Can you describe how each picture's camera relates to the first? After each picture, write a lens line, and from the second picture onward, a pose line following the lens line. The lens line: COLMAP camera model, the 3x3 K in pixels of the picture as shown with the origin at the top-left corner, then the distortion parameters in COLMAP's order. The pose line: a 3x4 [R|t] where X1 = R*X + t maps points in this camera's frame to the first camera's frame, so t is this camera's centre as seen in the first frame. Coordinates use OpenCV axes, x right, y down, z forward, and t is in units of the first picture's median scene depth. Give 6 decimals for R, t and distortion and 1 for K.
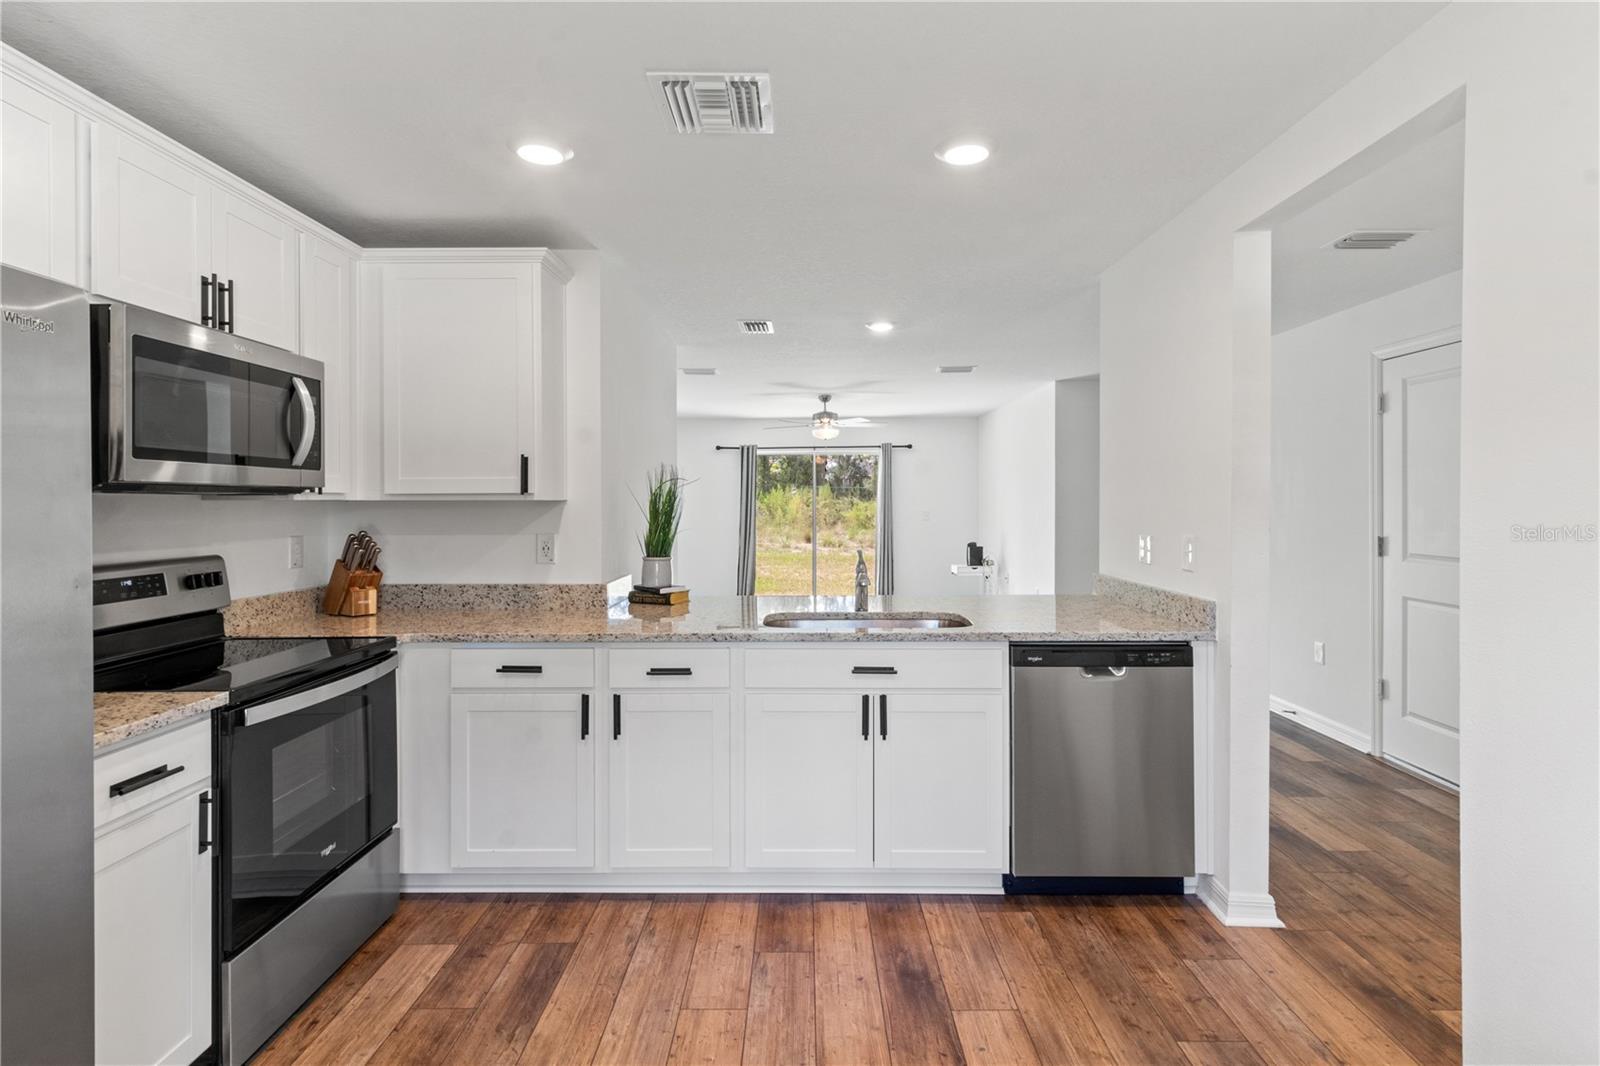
lens RADIAL K [[789.5, 0, 805.8], [0, 789.5, 501.8], [0, 0, 1]] dist [0.003620, 0.001701]
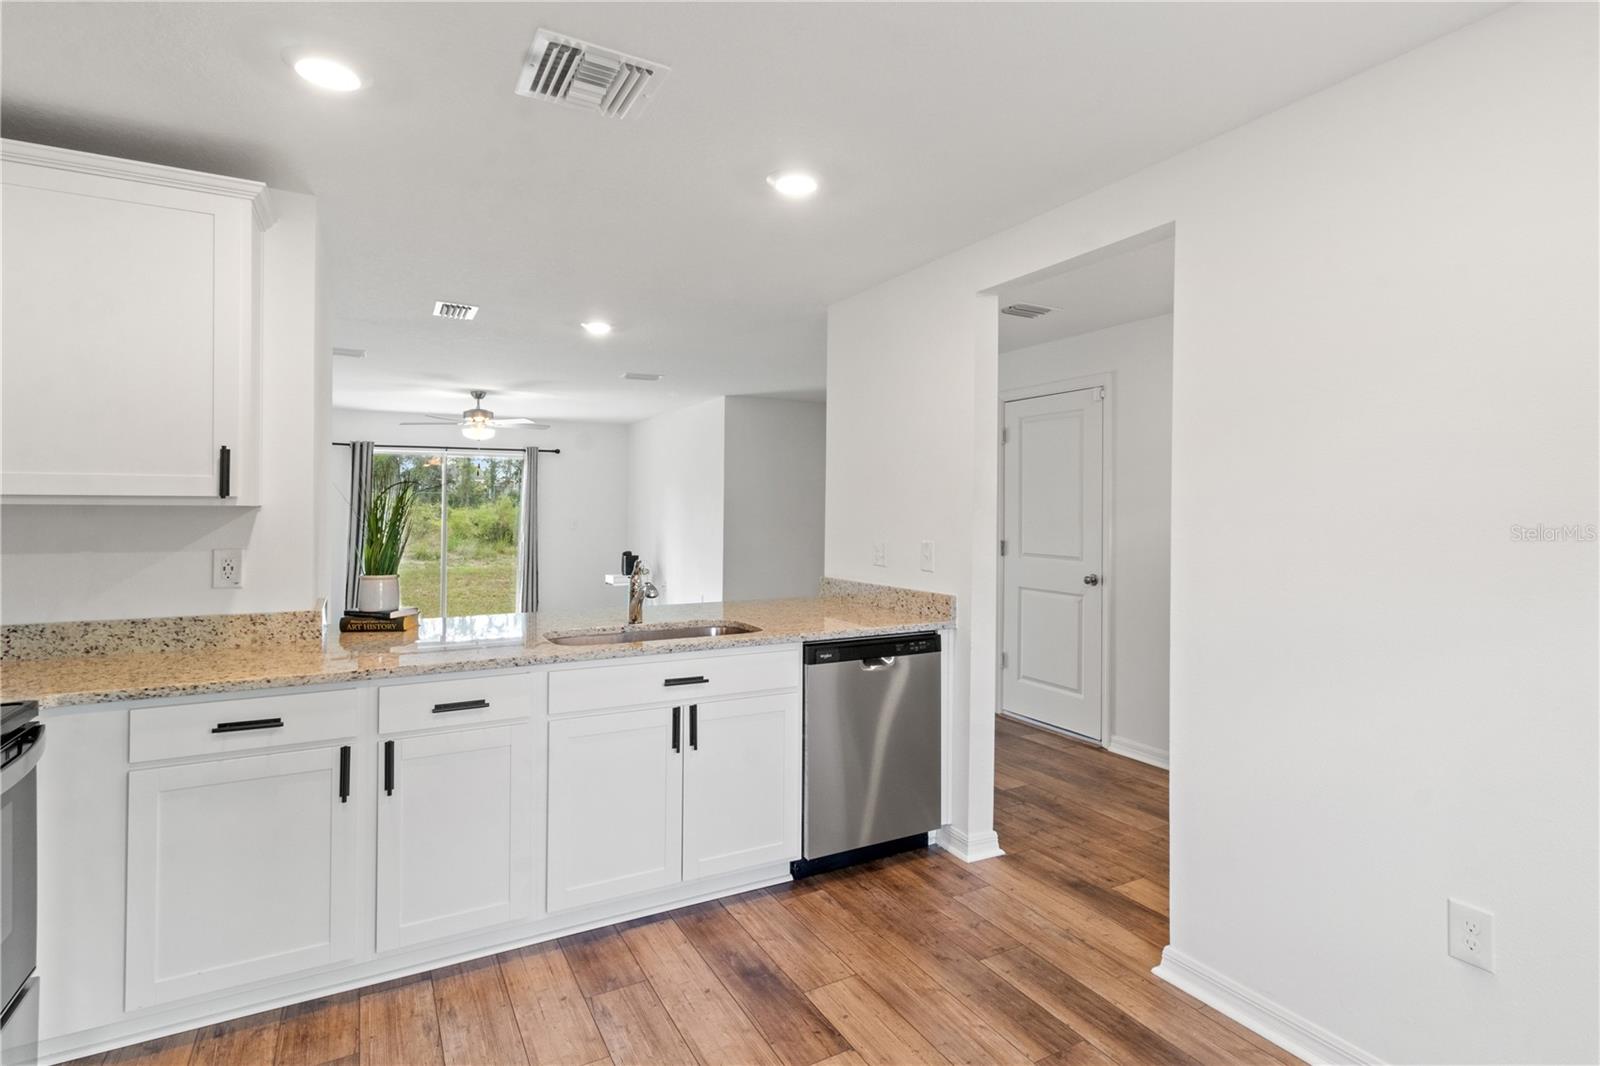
lens RADIAL K [[798.9, 0, 819.3], [0, 798.9, 504.2], [0, 0, 1]] dist [0.000217, 0.001341]
pose [[0.868070, 0.010664, 0.496327, -0.267934], [-0.007034, 0.999933, -0.009183, -0.000303], [-0.496391, 0.004480, 0.868087, 0.047305]]
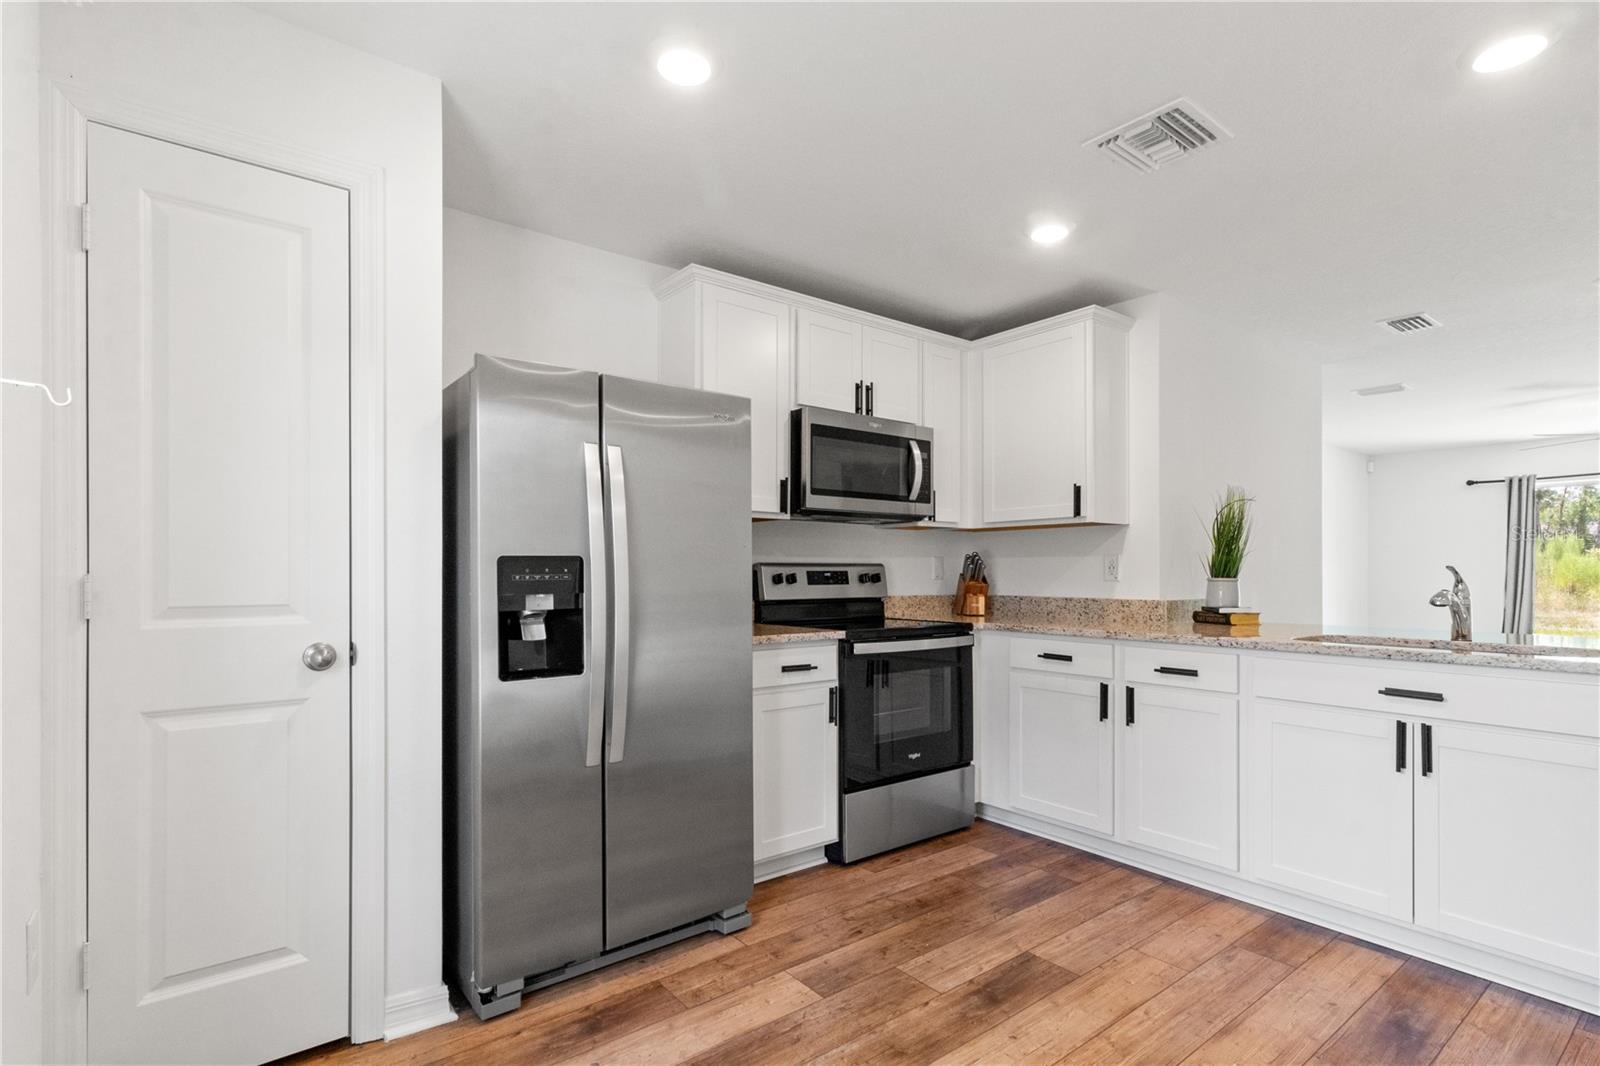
lens RADIAL K [[777.2, 0, 804.1], [0, 777.2, 571.6], [0, 0, 1]] dist [0.001138, 0.000536]
pose [[0.616946, 0.002326, -0.787002, 0.346321], [-0.001792, 0.999997, 0.001550, 0.079135], [0.787004, 0.000454, 0.616948, -0.048893]]
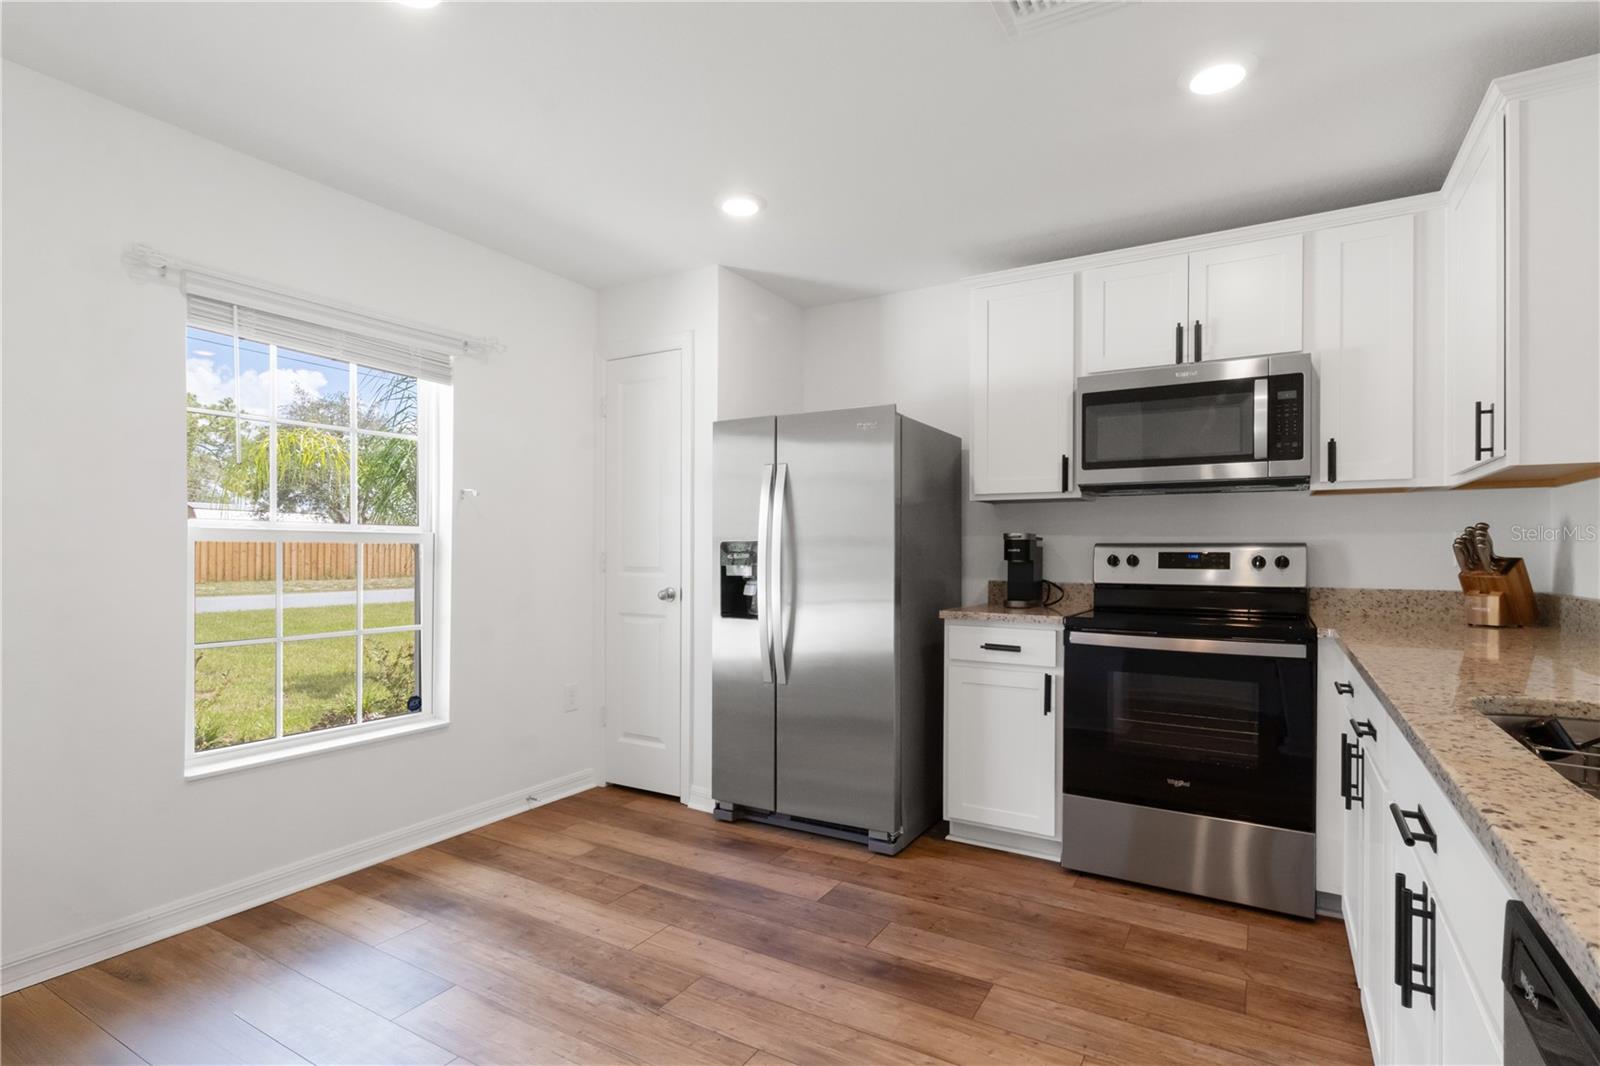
lens RADIAL K [[778.0, 0, 803.4], [0, 778.0, 550.8], [0, 0, 1]] dist [-0.001573, -0.000108]
pose [[-0.511082, -0.000731, -0.859532, 0.575323], [-0.003836, 0.999992, 0.001431, 0.078231], [0.859524, 0.004028, -0.511080, 0.935307]]
